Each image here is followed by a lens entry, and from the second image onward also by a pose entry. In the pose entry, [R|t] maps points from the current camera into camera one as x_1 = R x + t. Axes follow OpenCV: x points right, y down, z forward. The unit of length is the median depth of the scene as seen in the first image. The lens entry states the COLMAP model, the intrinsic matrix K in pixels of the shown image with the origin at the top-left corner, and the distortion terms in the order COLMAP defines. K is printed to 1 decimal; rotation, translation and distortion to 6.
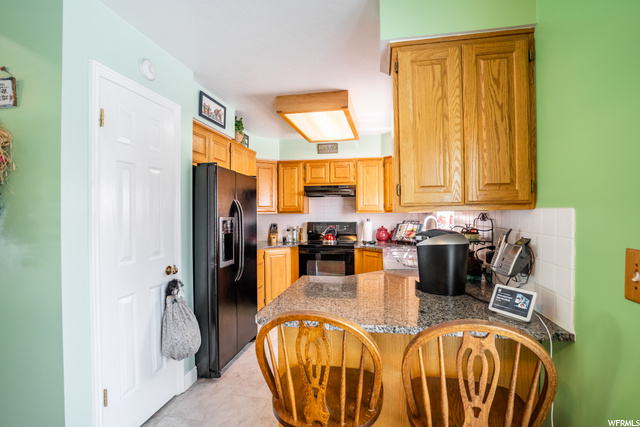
lens RADIAL K [[314.5, 0, 323.2], [0, 314.5, 212.4], [0, 0, 1]] dist [-0.033130, 0.003045]
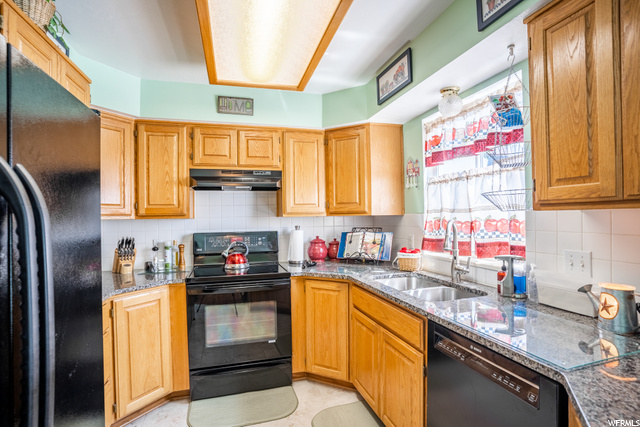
lens RADIAL K [[314.5, 0, 313.0], [0, 314.5, 213.3], [0, 0, 1]] dist [-0.033130, 0.003045]
pose [[0.901779, -0.002371, 0.432191, -0.104080], [0.007014, 0.999934, -0.009149, 0.001154], [-0.432140, 0.011281, 0.901736, 0.412057]]
